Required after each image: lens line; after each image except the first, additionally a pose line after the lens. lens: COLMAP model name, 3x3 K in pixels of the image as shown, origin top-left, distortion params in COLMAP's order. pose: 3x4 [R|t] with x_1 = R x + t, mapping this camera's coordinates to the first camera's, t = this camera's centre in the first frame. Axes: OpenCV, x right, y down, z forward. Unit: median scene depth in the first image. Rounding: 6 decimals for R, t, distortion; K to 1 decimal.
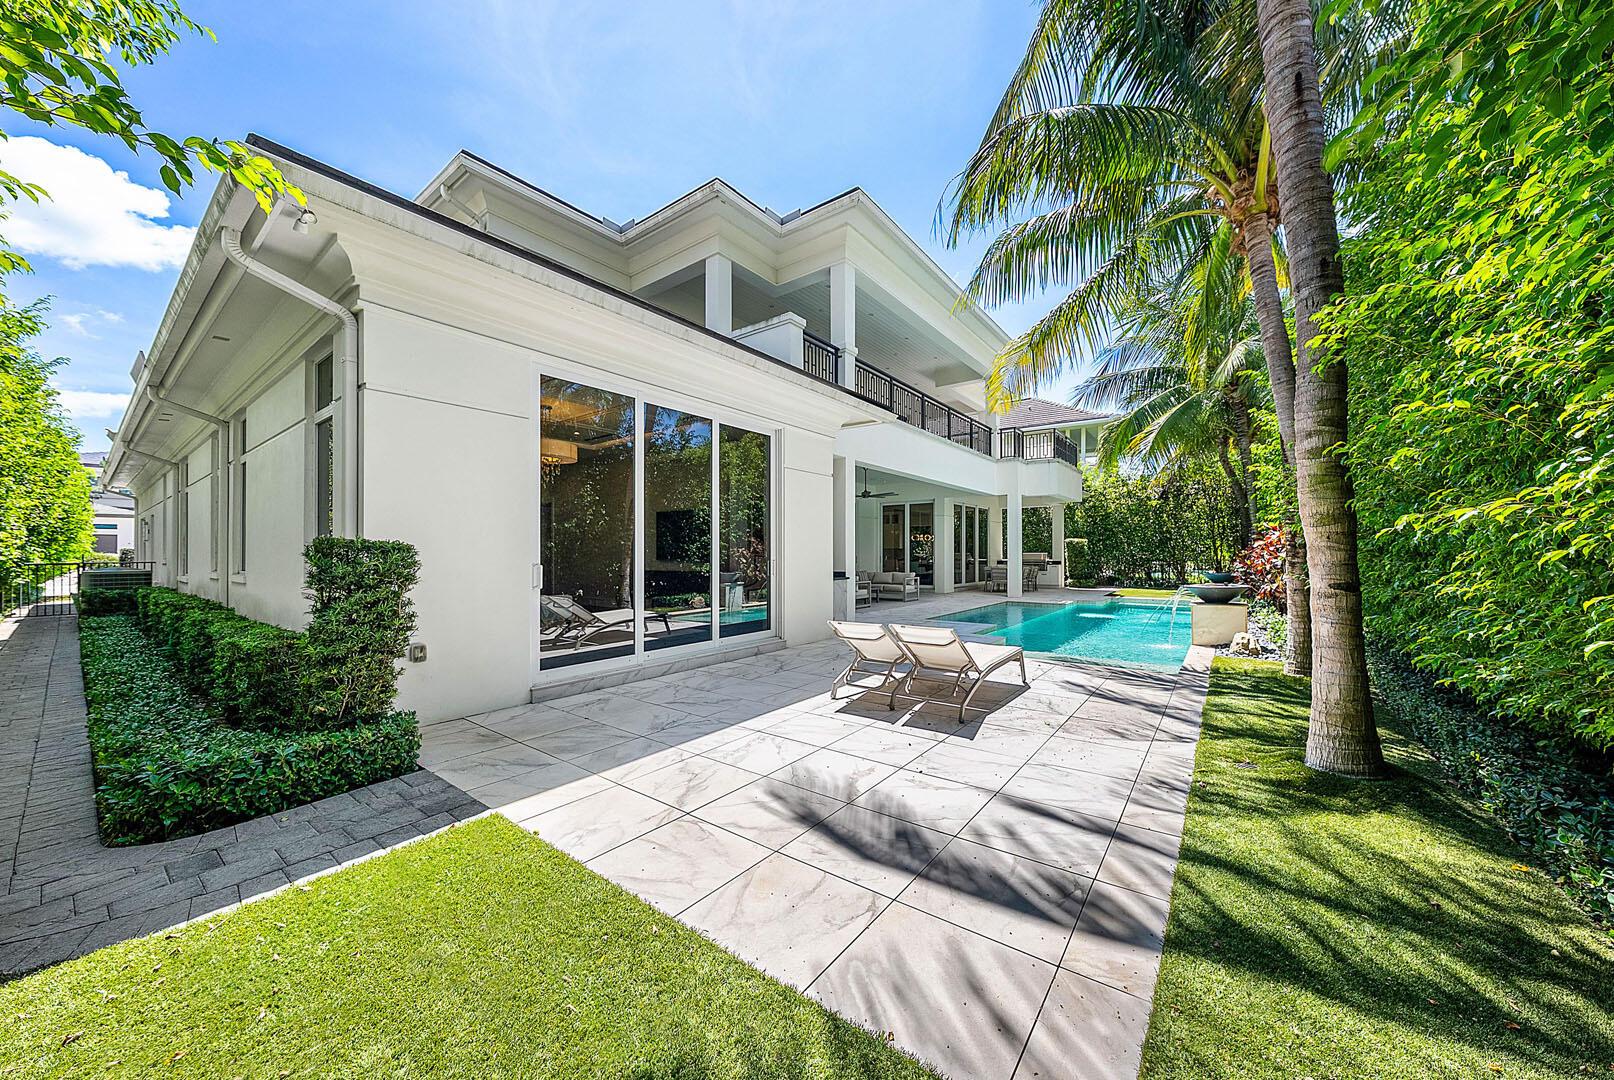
lens RADIAL K [[559.0, 0, 807.0], [0, 559.0, 540.0], [0, 0, 1]] dist [0.000575, 0.000020]
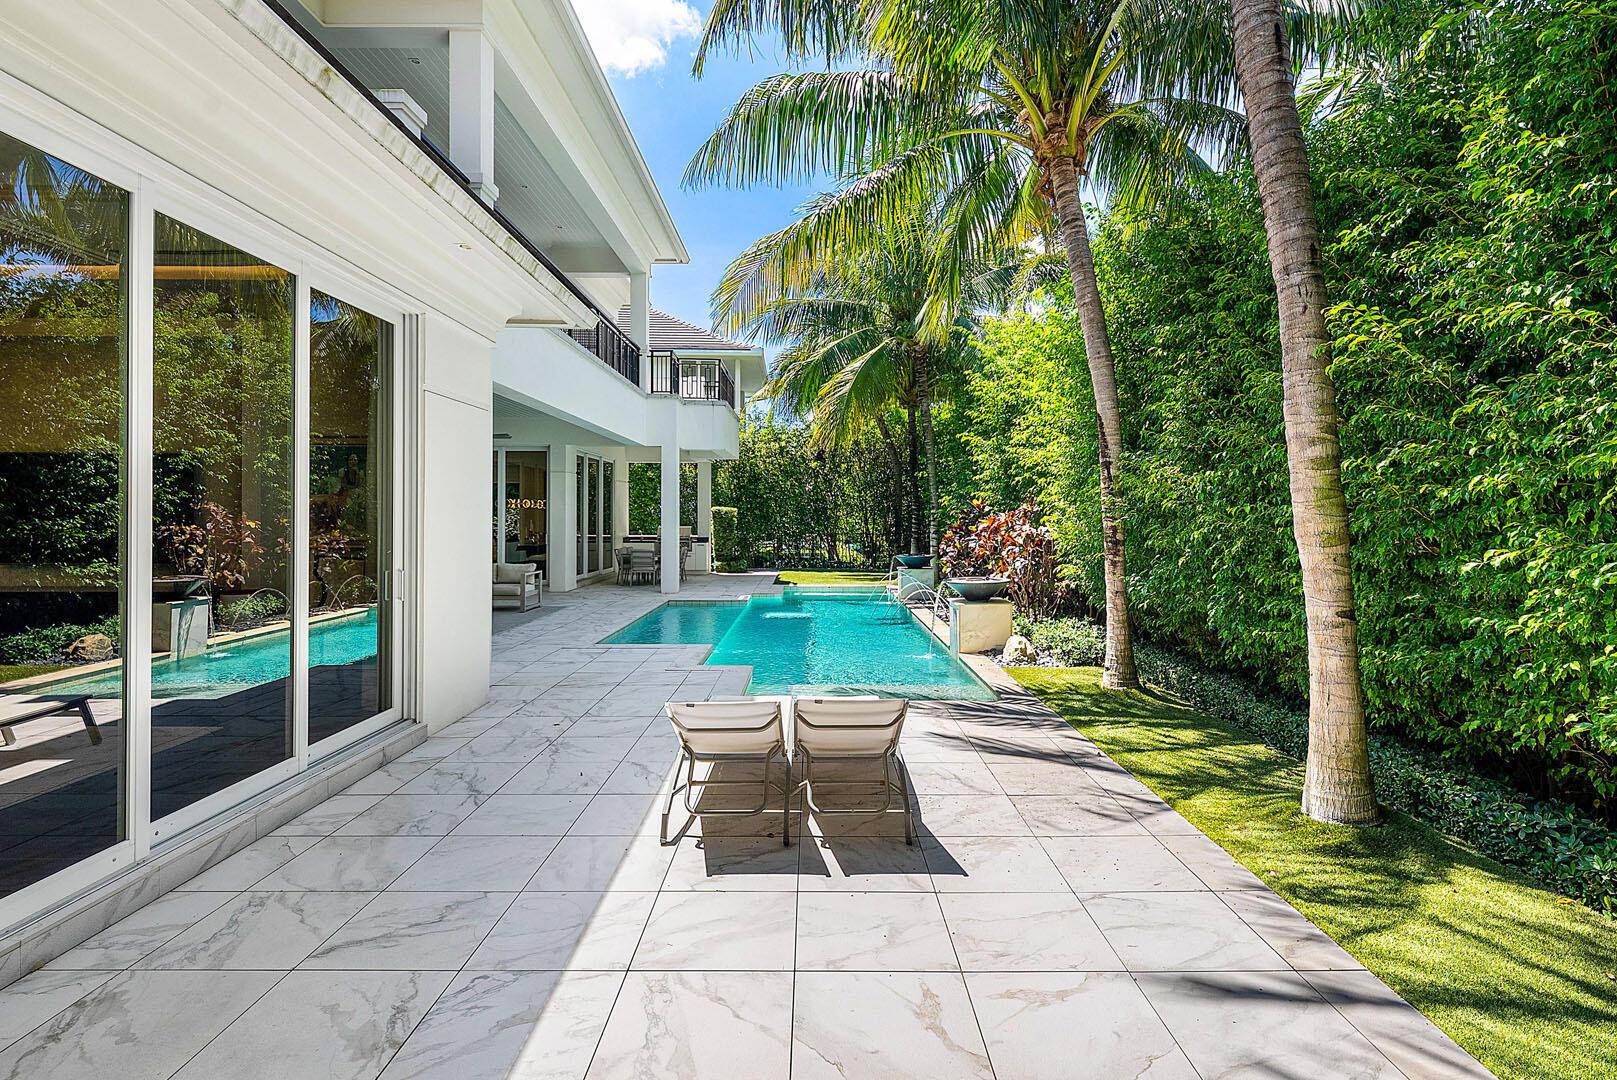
lens RADIAL K [[793.8, 0, 814.9], [0, 793.8, 514.5], [0, 0, 1]] dist [-0.003330, -0.000101]
pose [[0.792206, 0.006314, 0.610221, -0.238472], [-0.020086, 0.999674, 0.015733, -0.038257], [-0.609923, -0.024721, 0.792075, 0.241325]]
